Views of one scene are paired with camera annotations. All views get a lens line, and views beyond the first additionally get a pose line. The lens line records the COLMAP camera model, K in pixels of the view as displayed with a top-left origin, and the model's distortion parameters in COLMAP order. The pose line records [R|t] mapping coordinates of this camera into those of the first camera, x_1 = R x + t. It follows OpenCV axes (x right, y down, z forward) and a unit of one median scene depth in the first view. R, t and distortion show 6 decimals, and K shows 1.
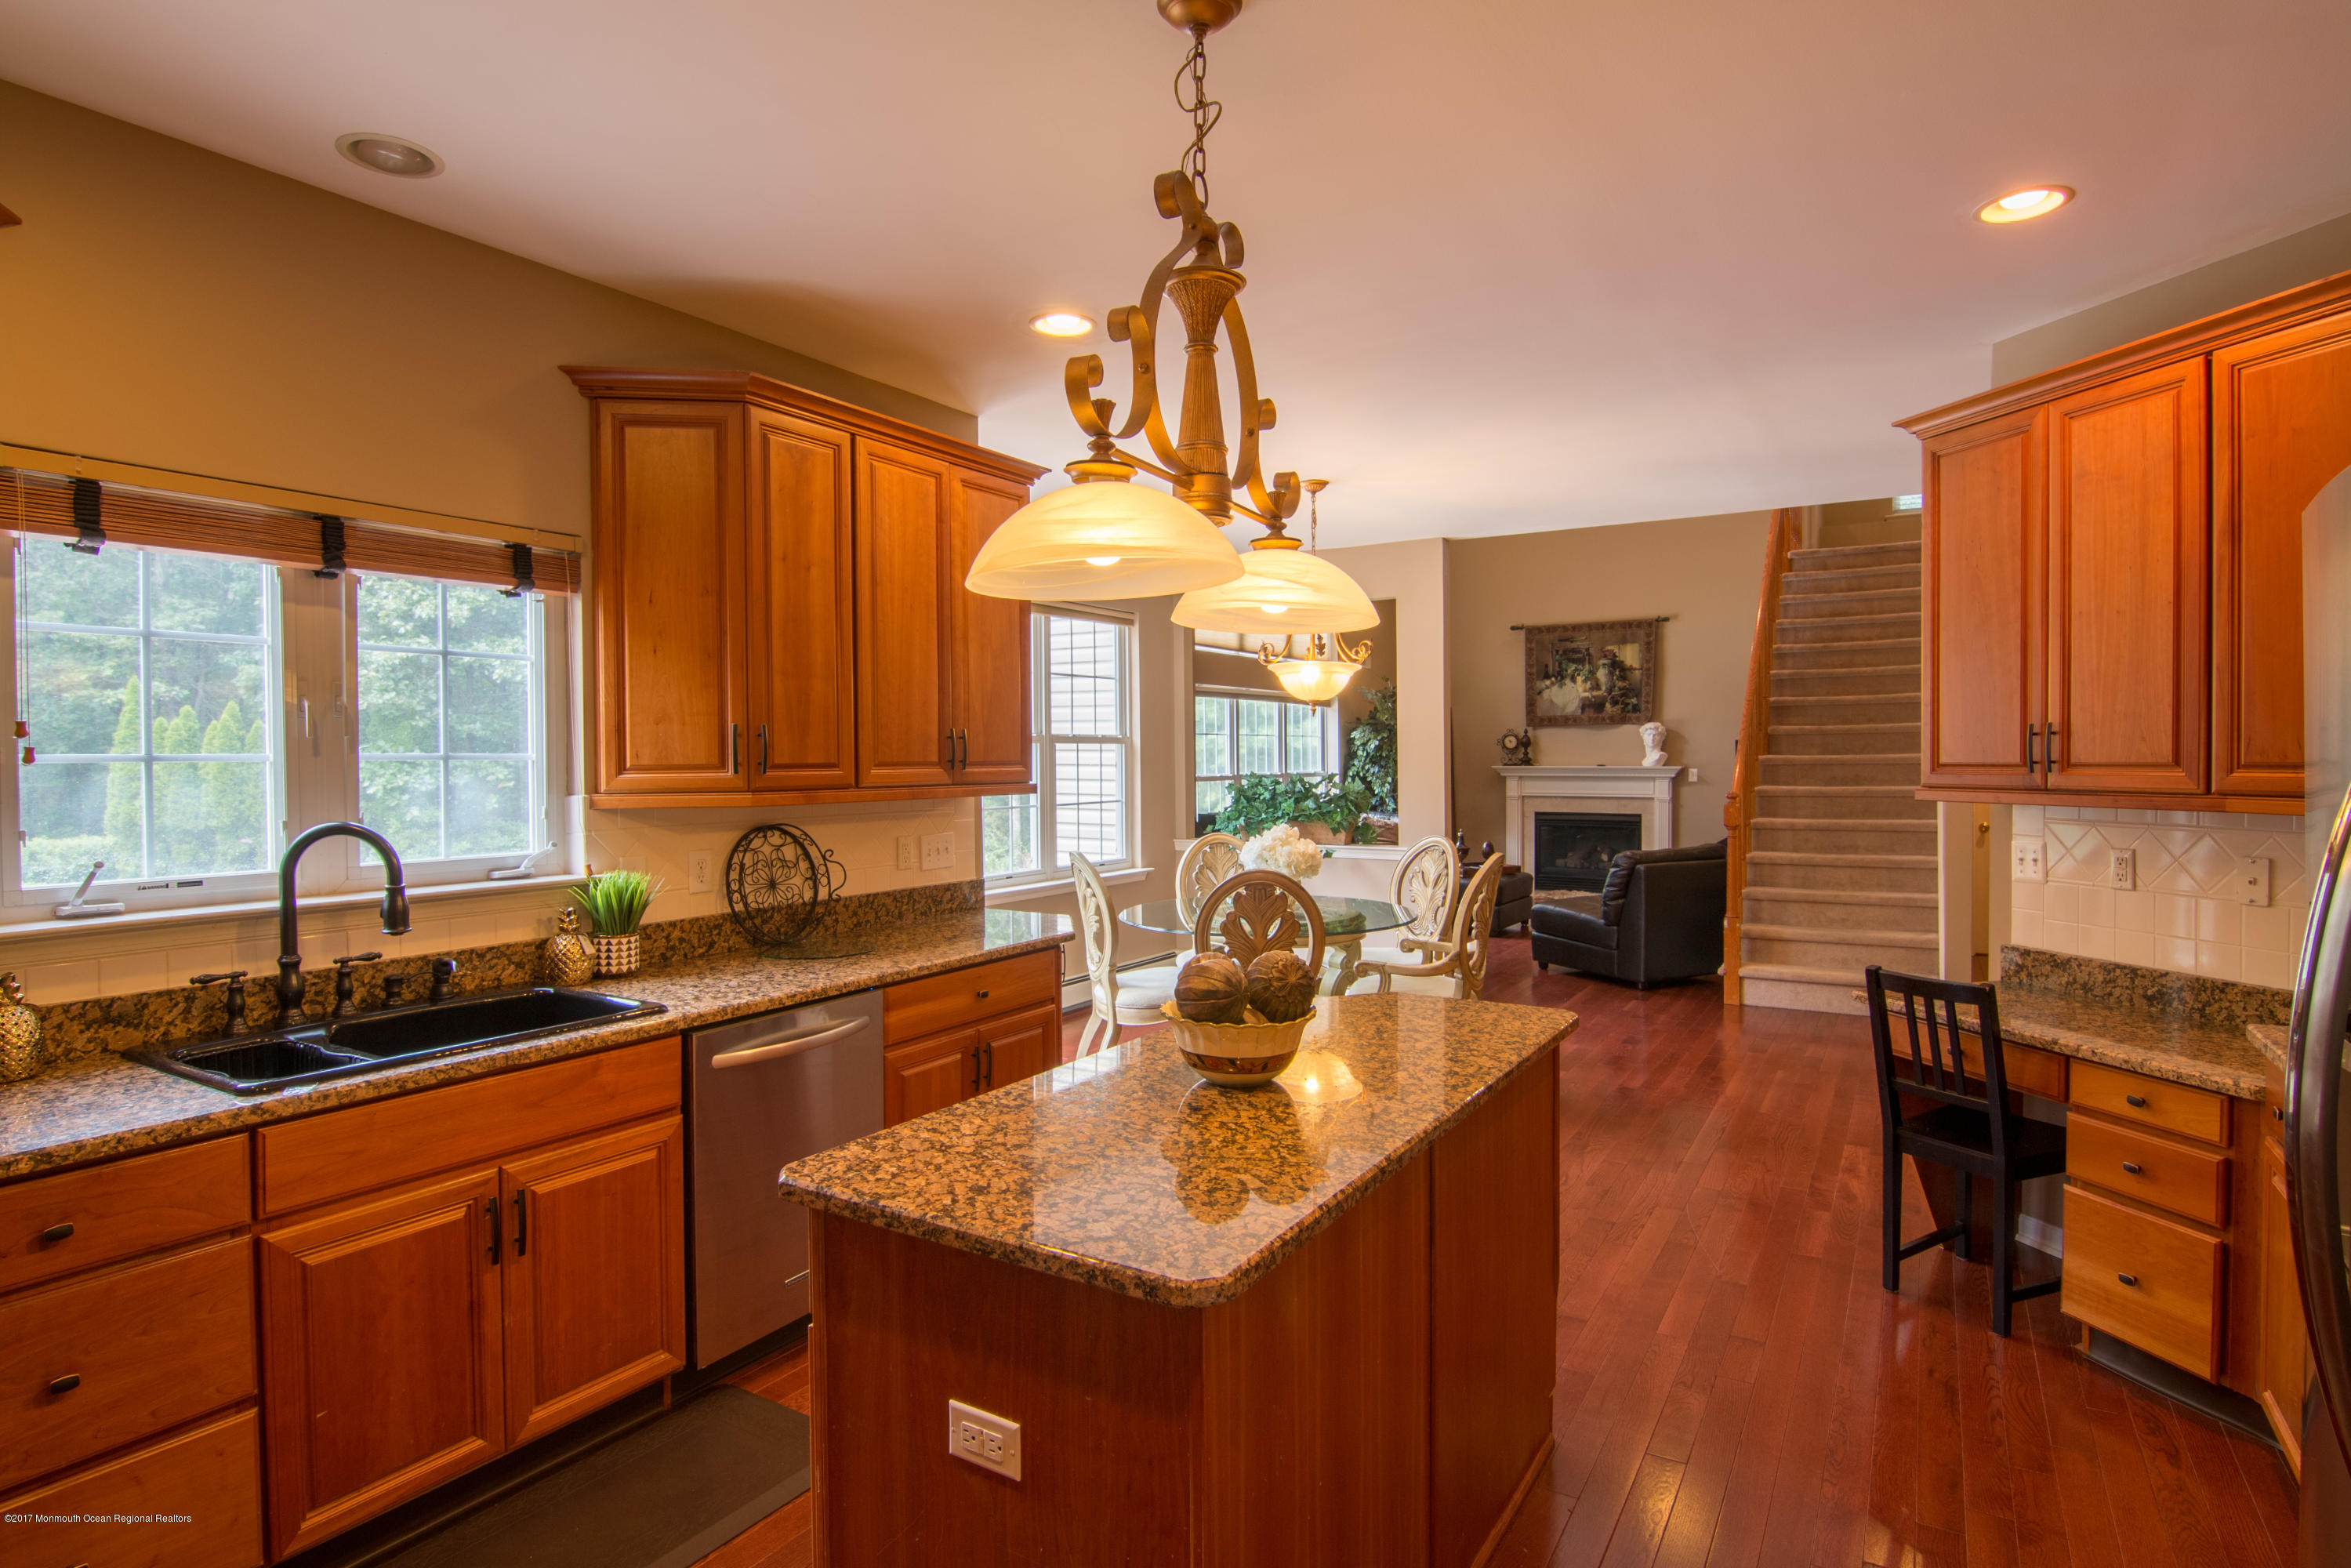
lens RADIAL K [[1229.4, 0, 1170.1], [0, 1229.4, 774.6], [0, 0, 1]] dist [0.004926, -0.020698]
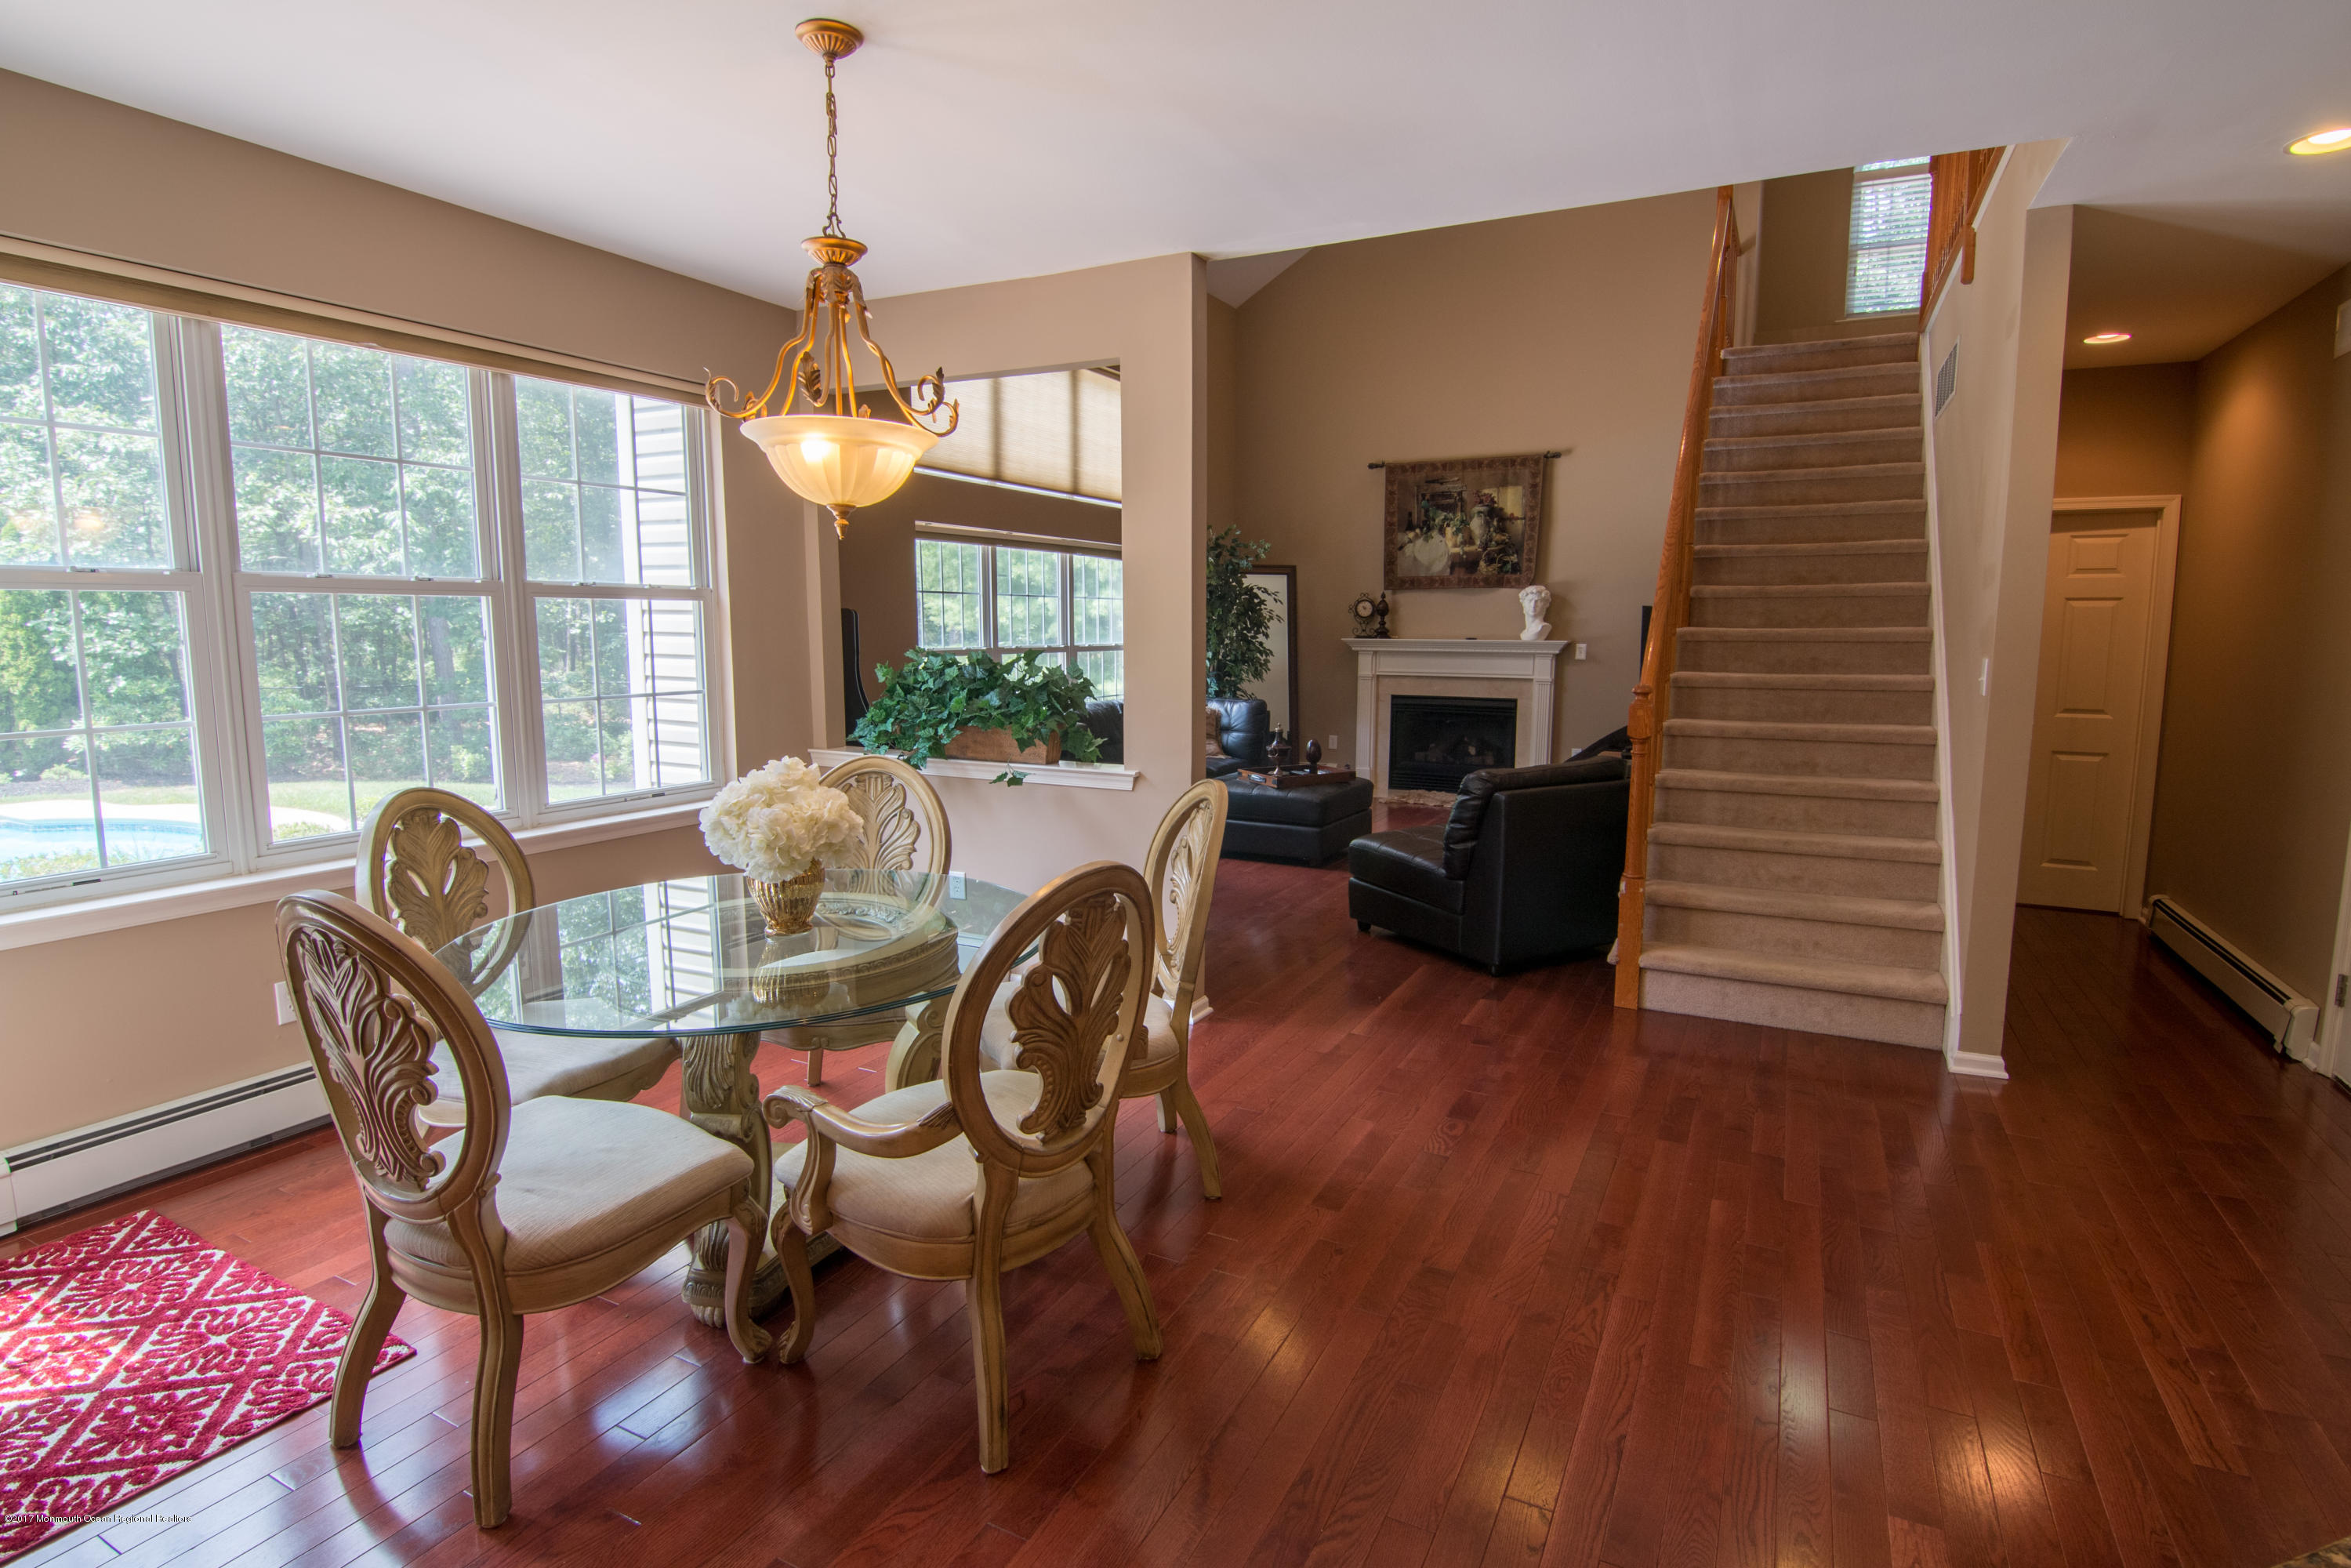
lens RADIAL K [[1182.5, 0, 1164.7], [0, 1182.5, 773.9], [0, 0, 1]] dist [0.003331, -0.024042]
pose [[0.997678, 0.000071, 0.068110, 0.125527], [-0.007587, 0.993891, 0.110102, -0.004210], [-0.067686, -0.110363, 0.991584, 0.301999]]
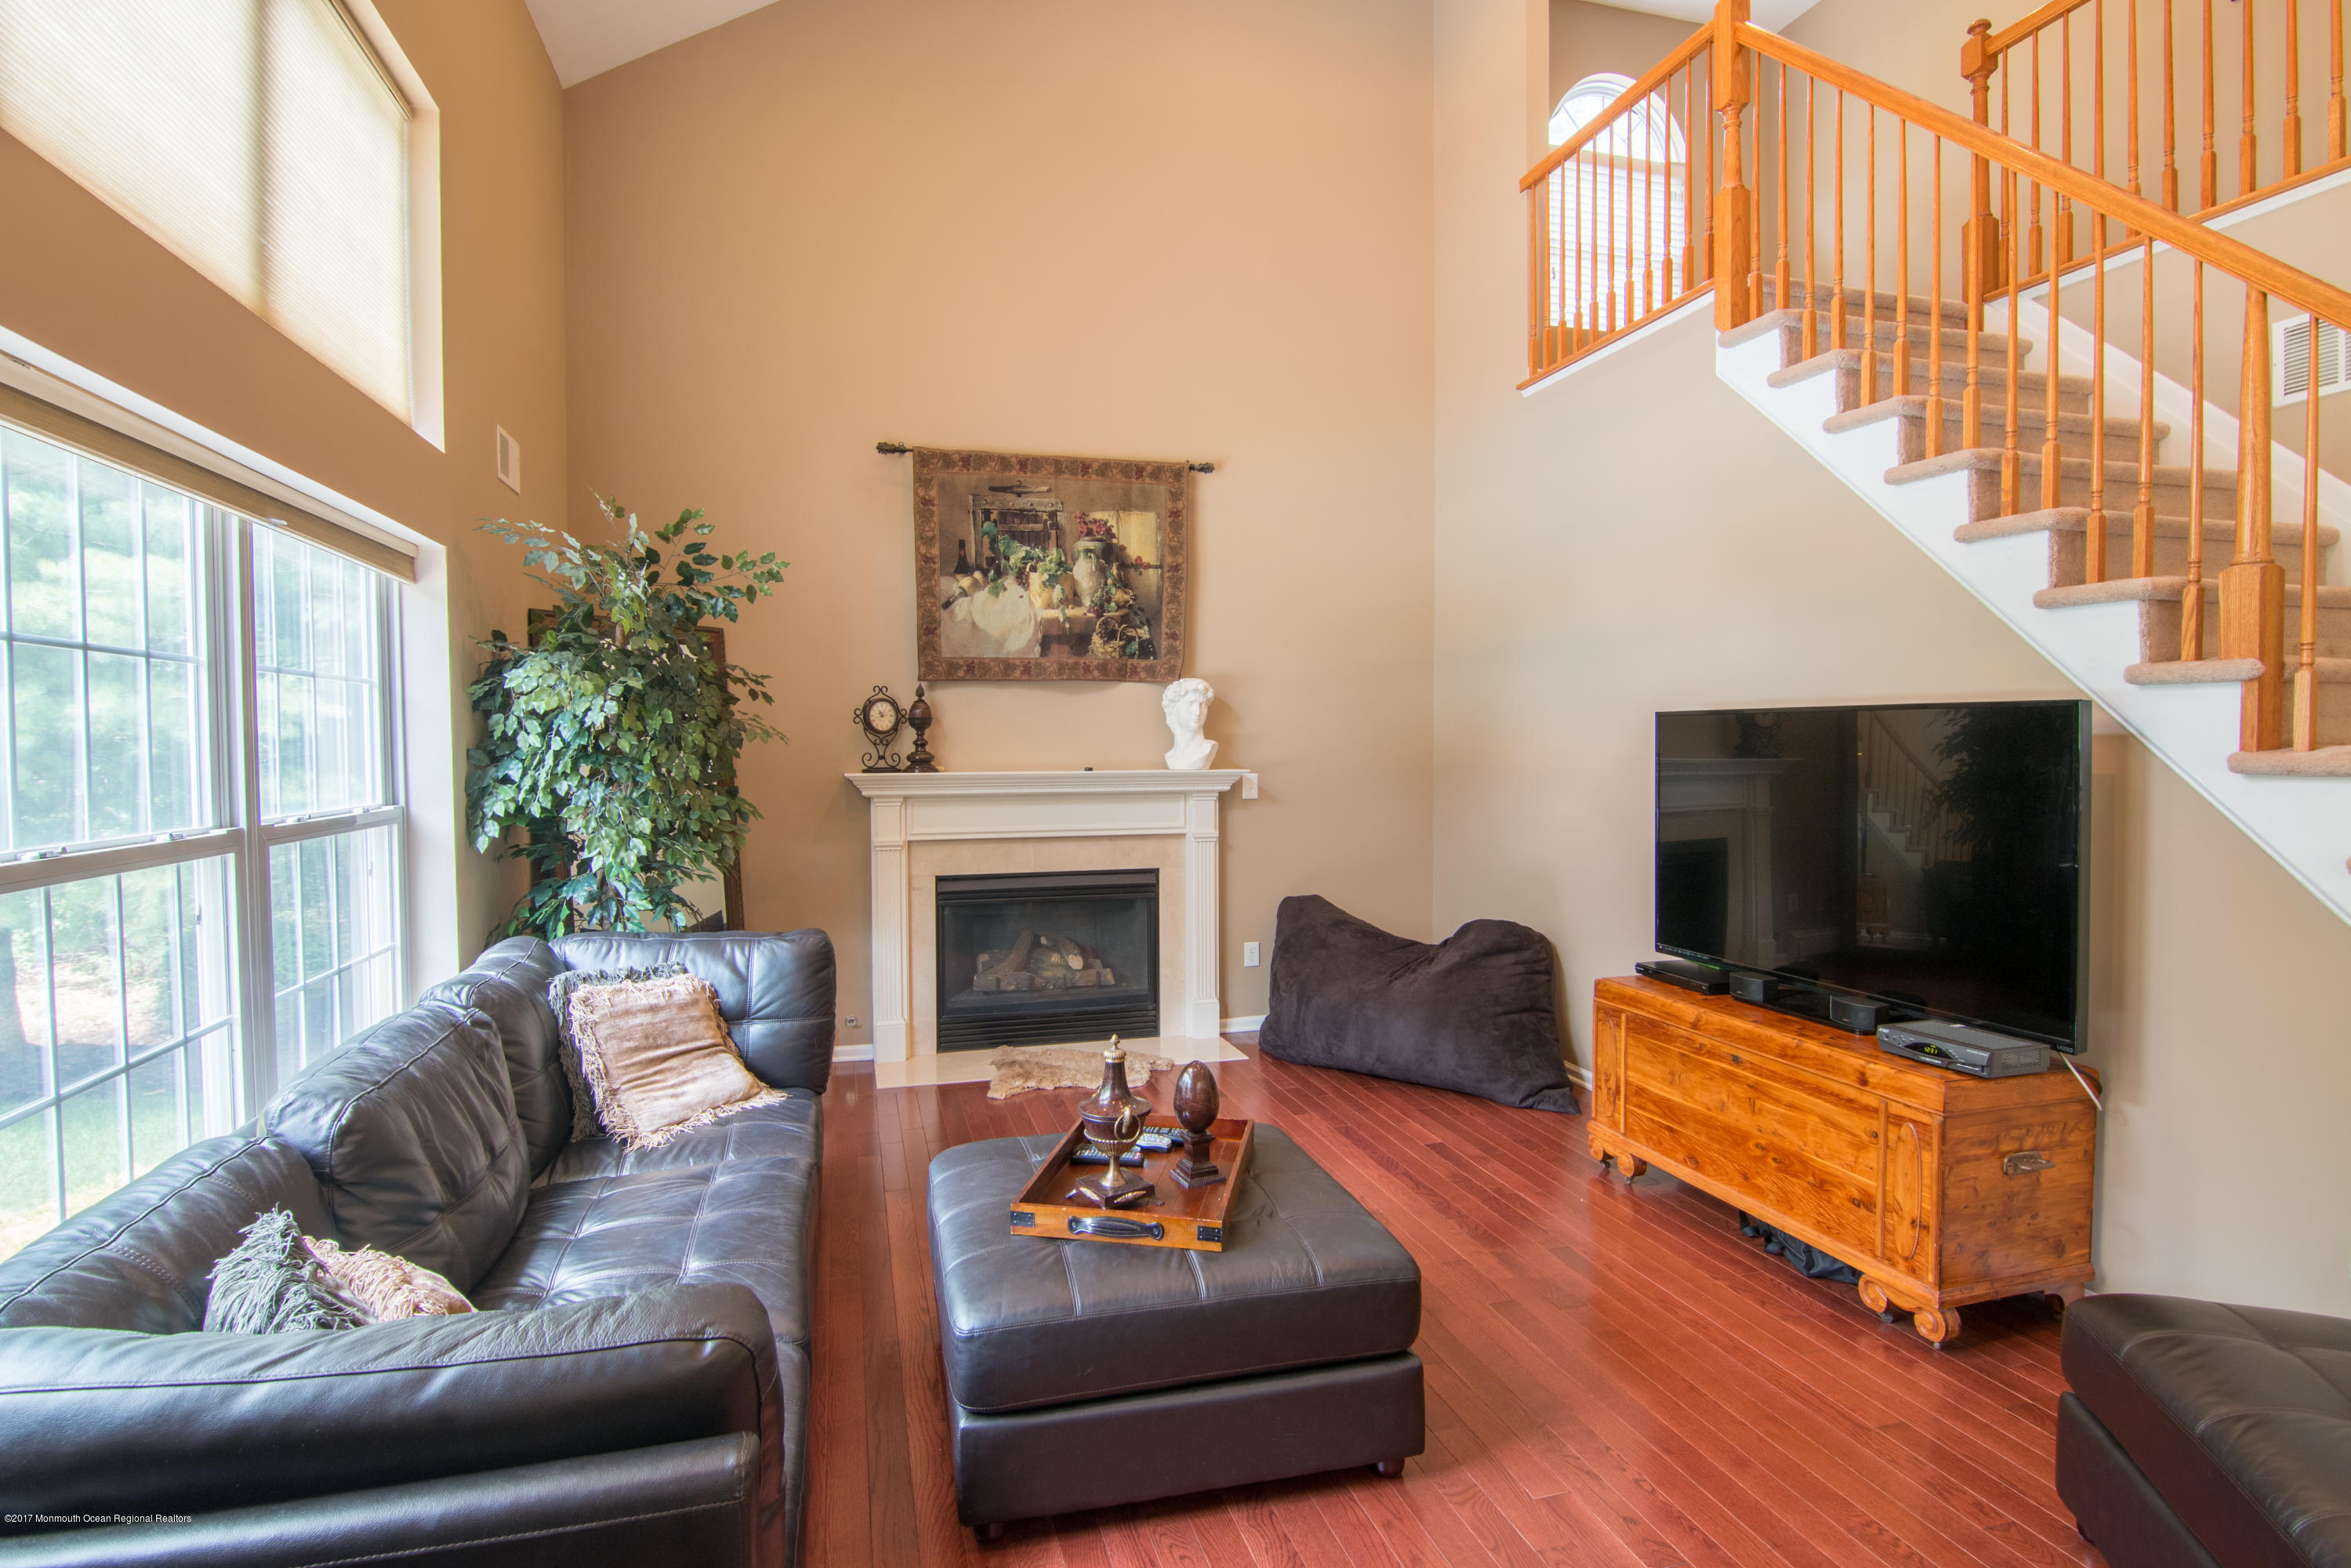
lens RADIAL K [[1178.9, 0, 1169.5], [0, 1178.9, 772.6], [0, 0, 1]] dist [-0.007134, -0.010807]
pose [[0.688348, -0.016991, 0.725182, 0.068239], [0.011258, 0.999855, 0.012741, -0.015242], [-0.725294, -0.000606, 0.688439, 0.890326]]
